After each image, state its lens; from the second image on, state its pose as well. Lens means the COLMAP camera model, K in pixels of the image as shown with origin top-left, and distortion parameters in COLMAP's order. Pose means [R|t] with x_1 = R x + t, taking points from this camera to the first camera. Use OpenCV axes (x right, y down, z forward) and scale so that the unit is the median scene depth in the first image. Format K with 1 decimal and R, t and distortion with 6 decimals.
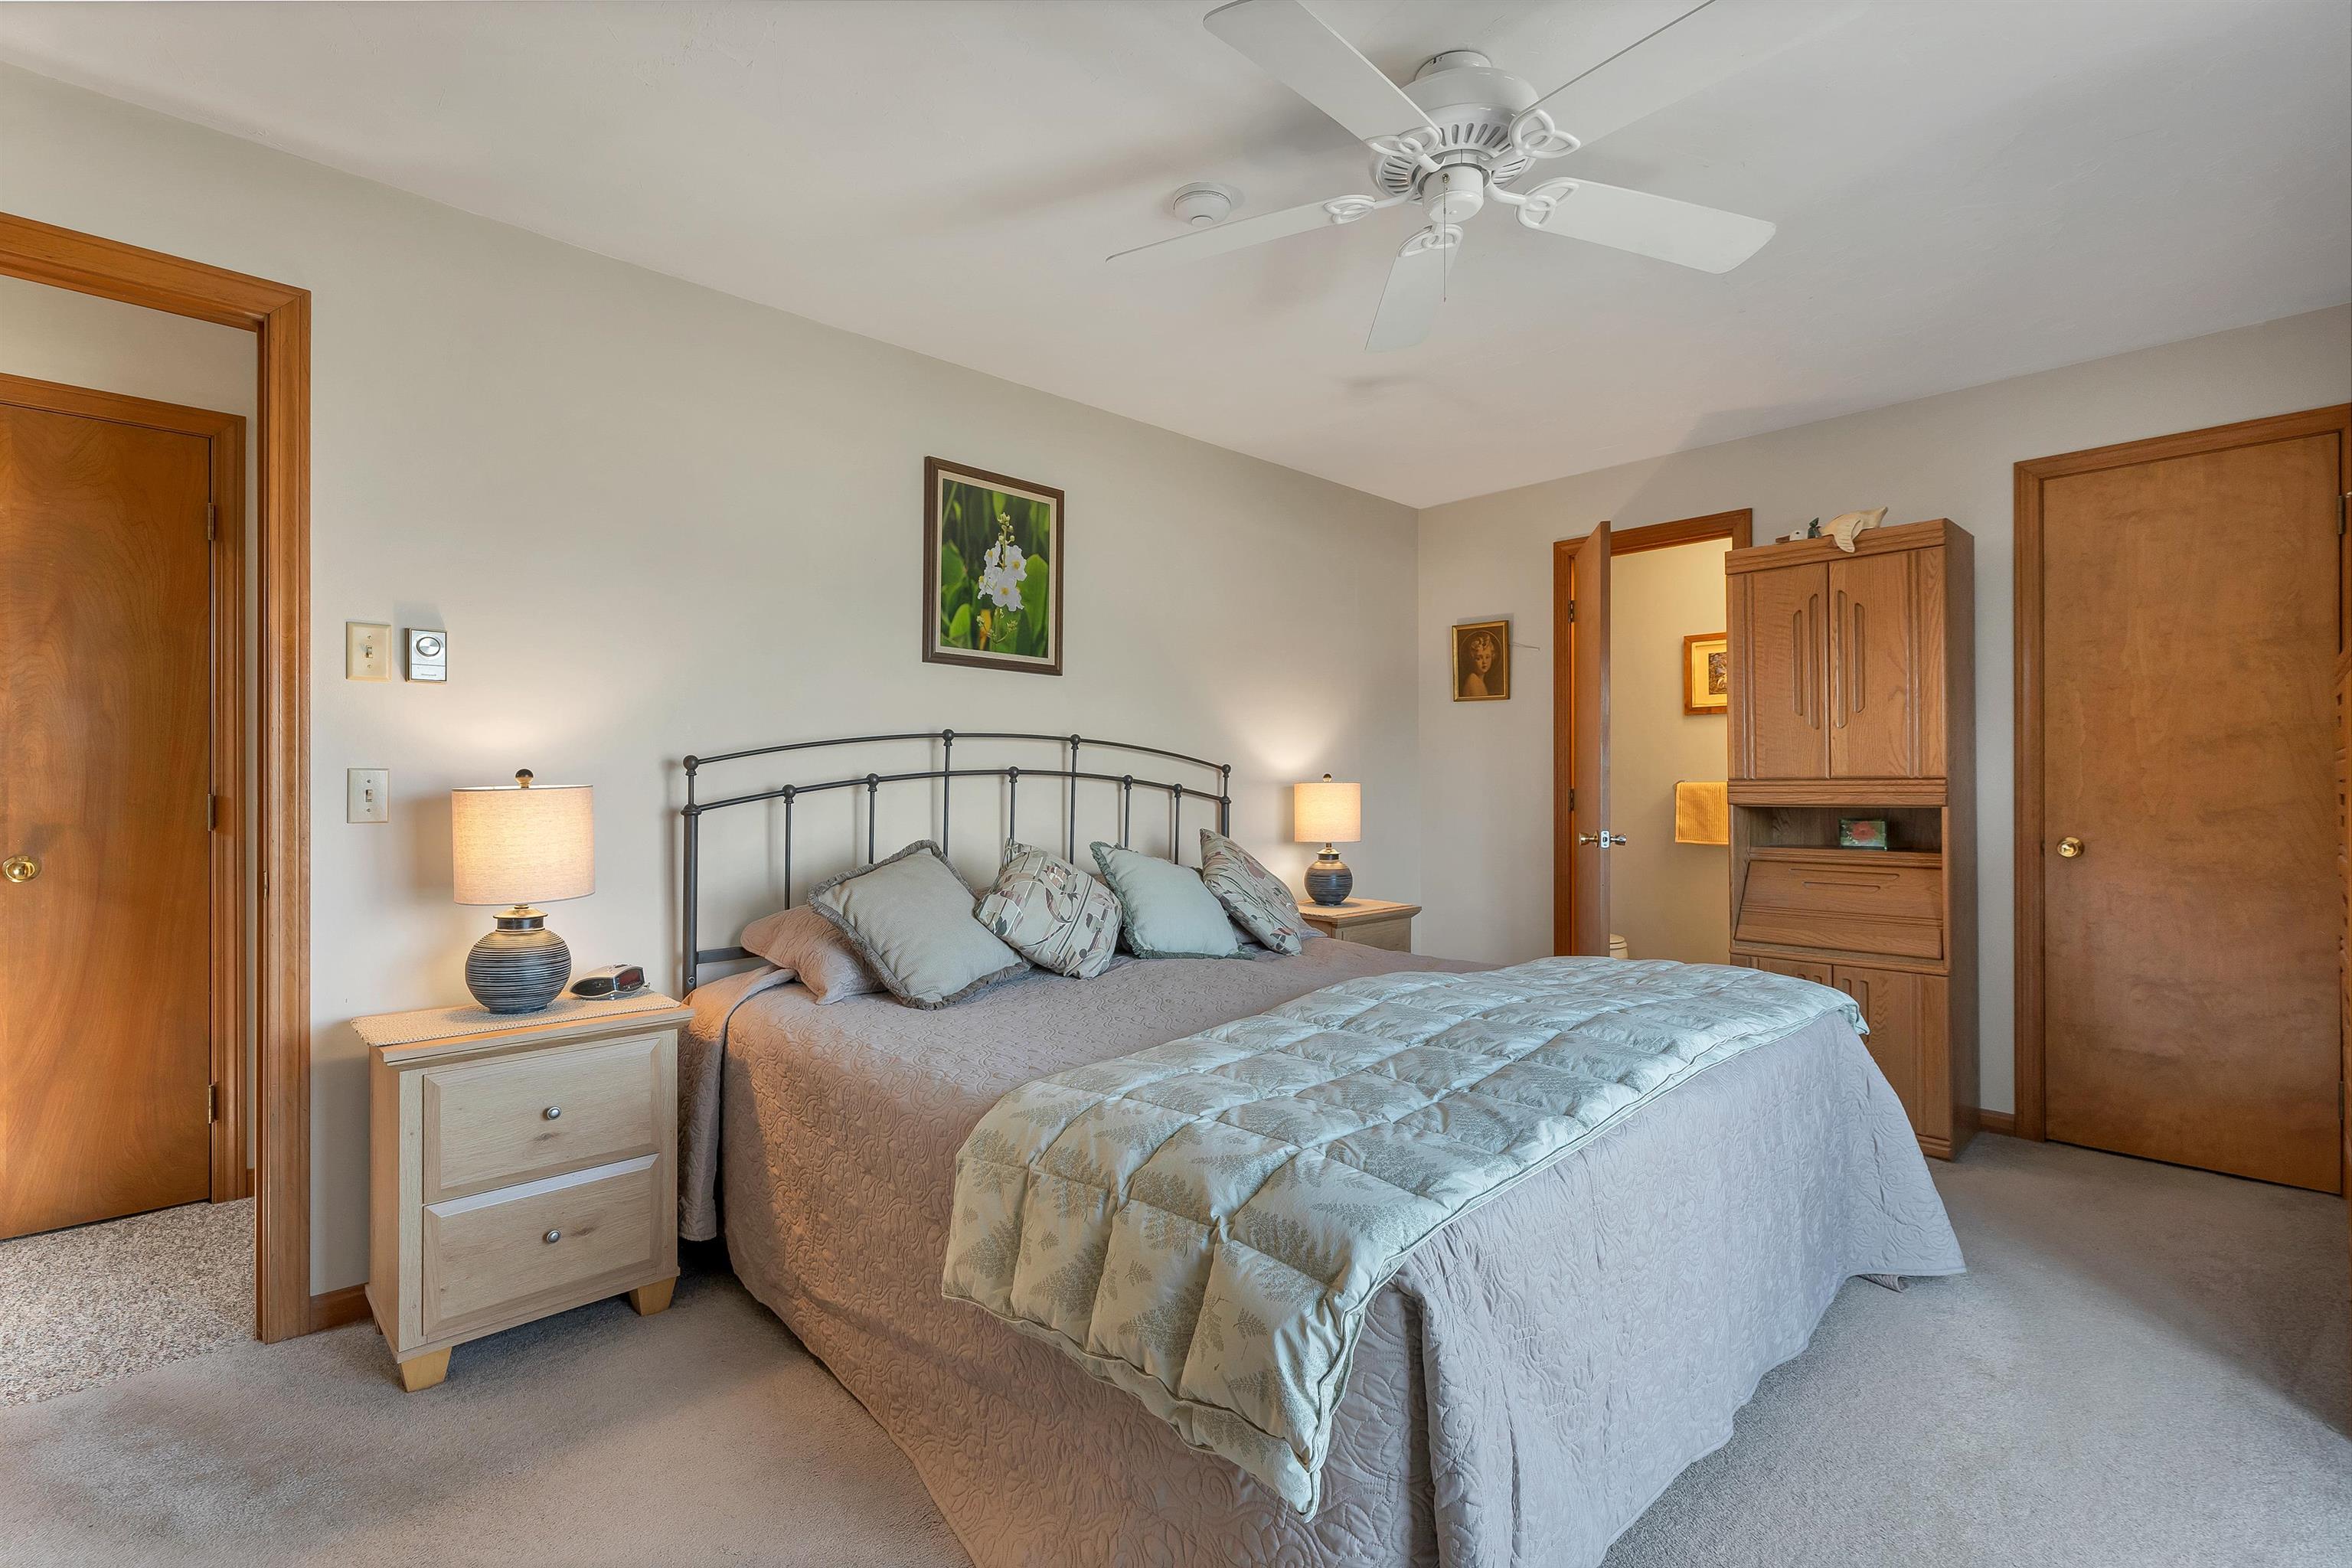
lens RADIAL K [[1042.7, 0, 1184.2], [0, 1042.7, 802.2], [0, 0, 1]] dist [-0.003339, -0.000307]
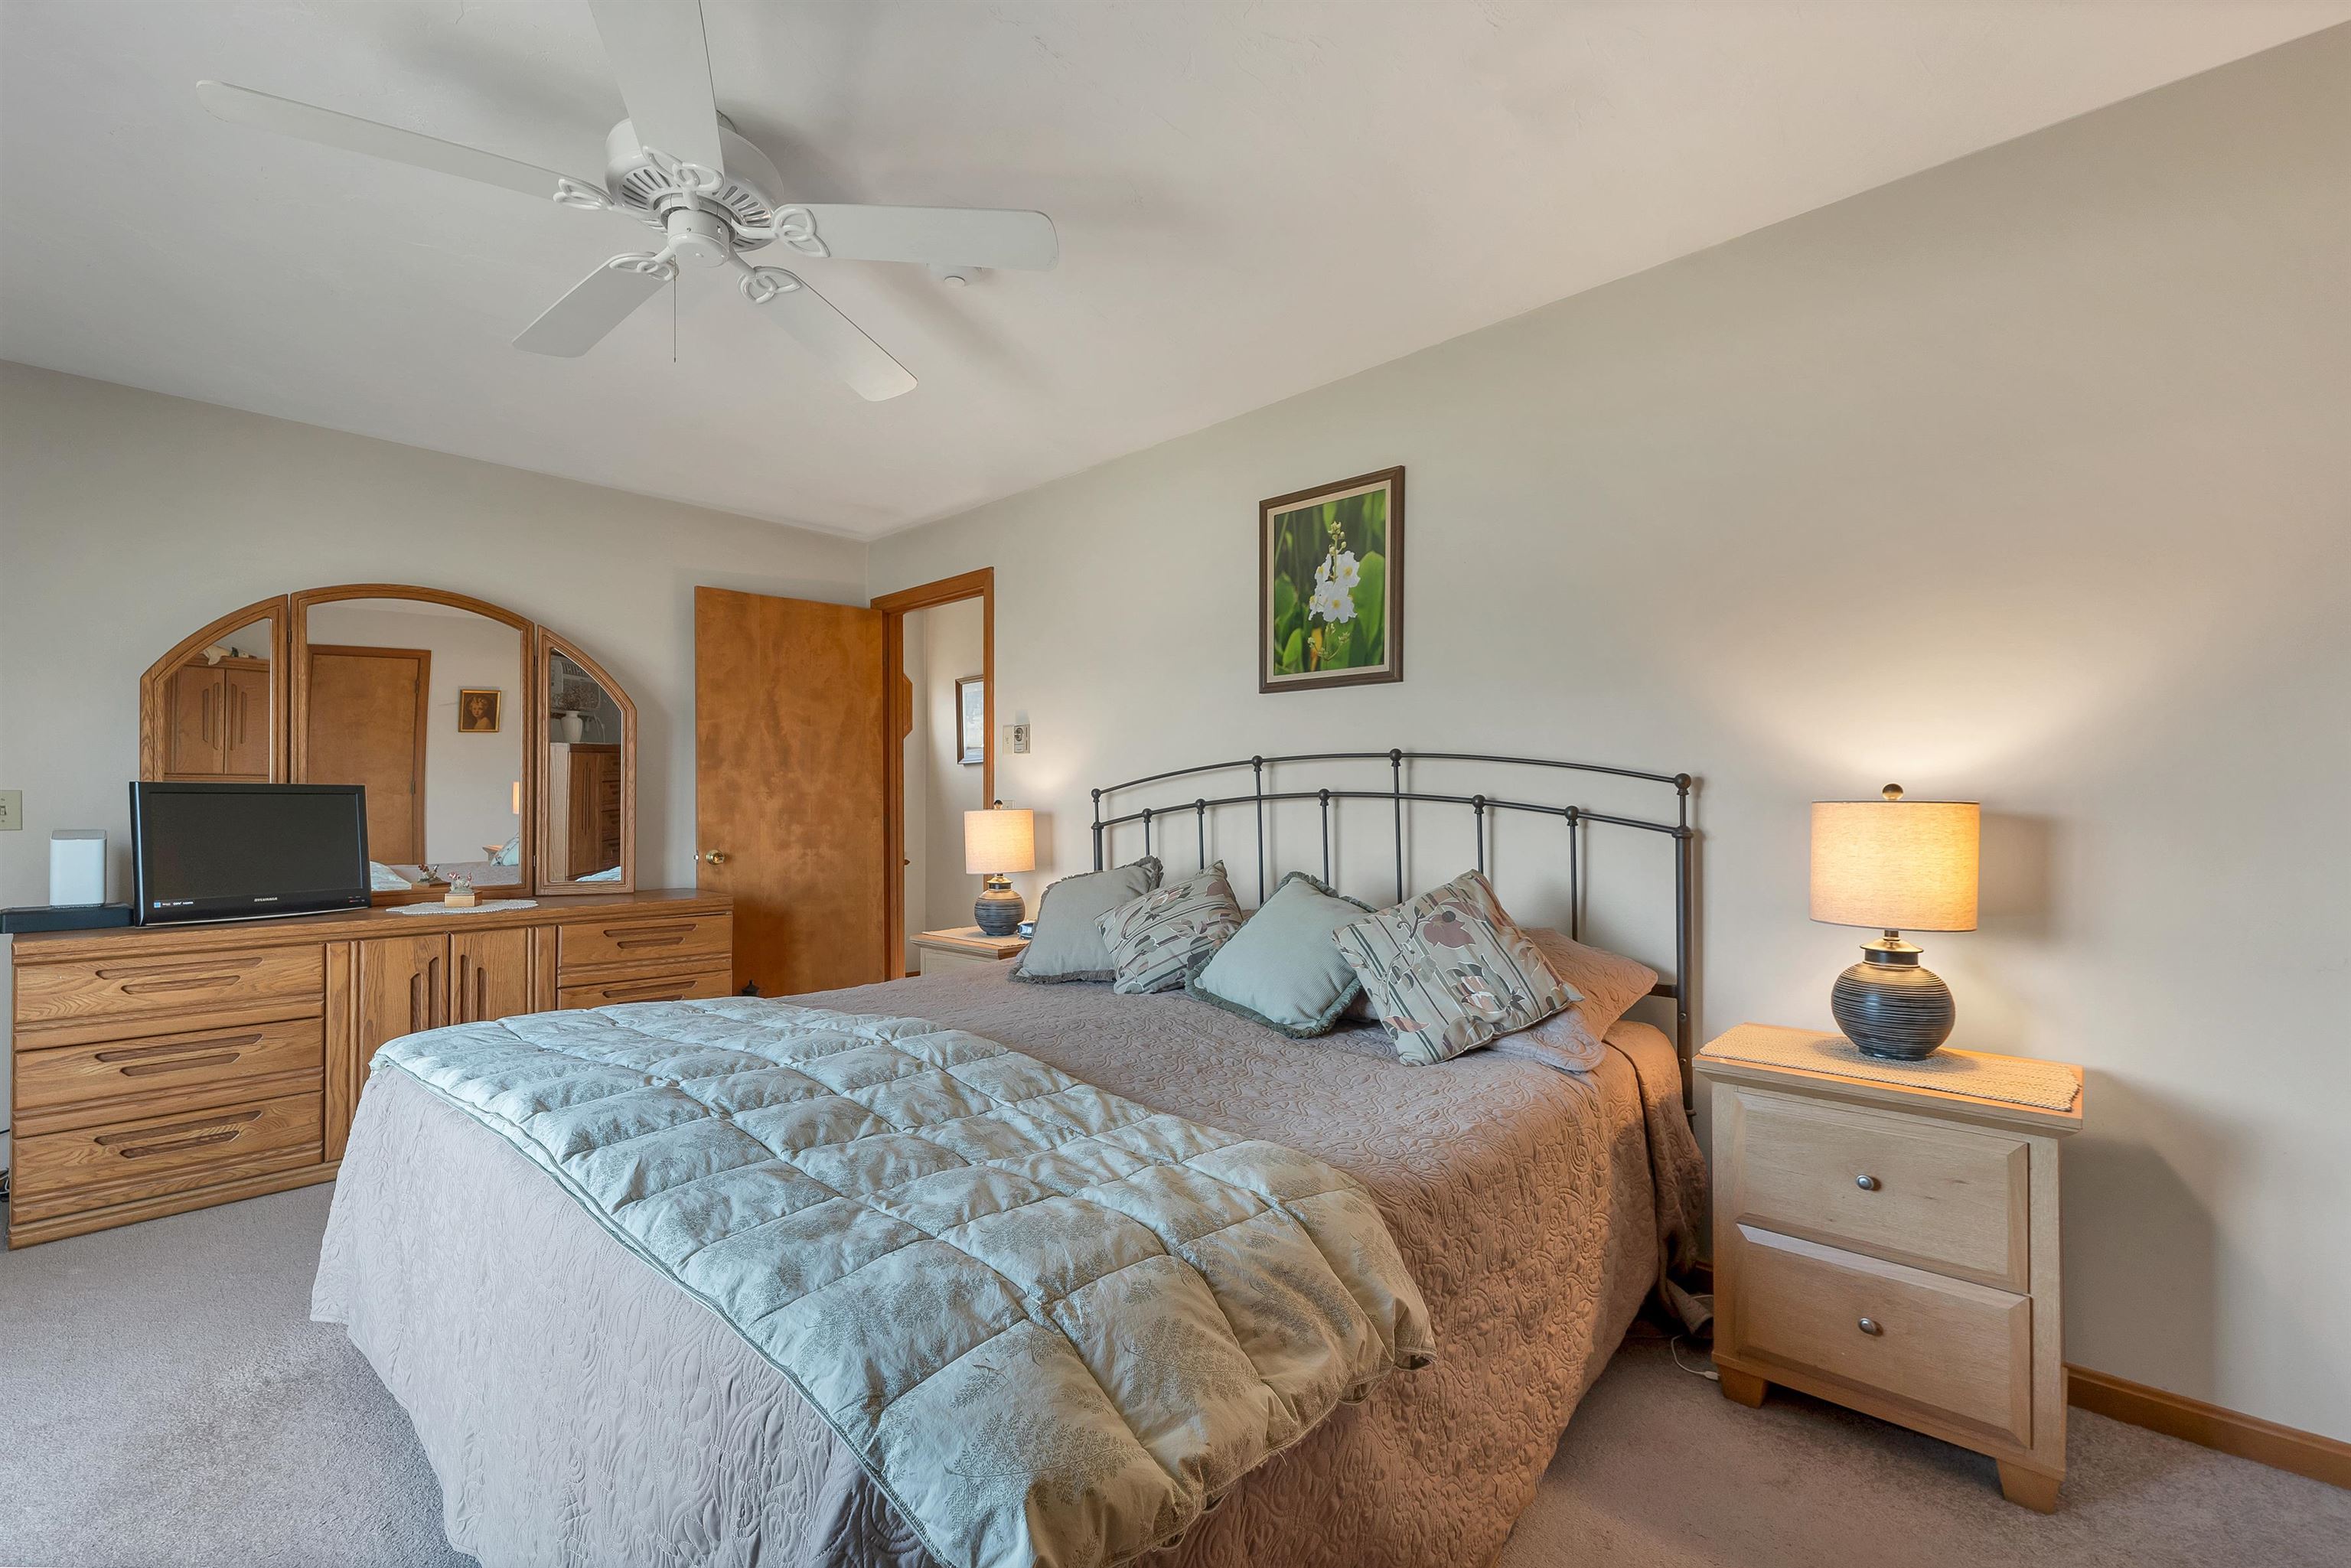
lens RADIAL K [[995.8, 0, 1161.8], [0, 995.8, 811.8], [0, 0, 1]] dist [0.019641, -0.000216]
pose [[0.070546, -0.002053, -0.997506, 0.724574], [-0.020171, 0.999790, -0.003484, -0.007490], [0.997305, 0.020367, 0.070490, 0.788867]]
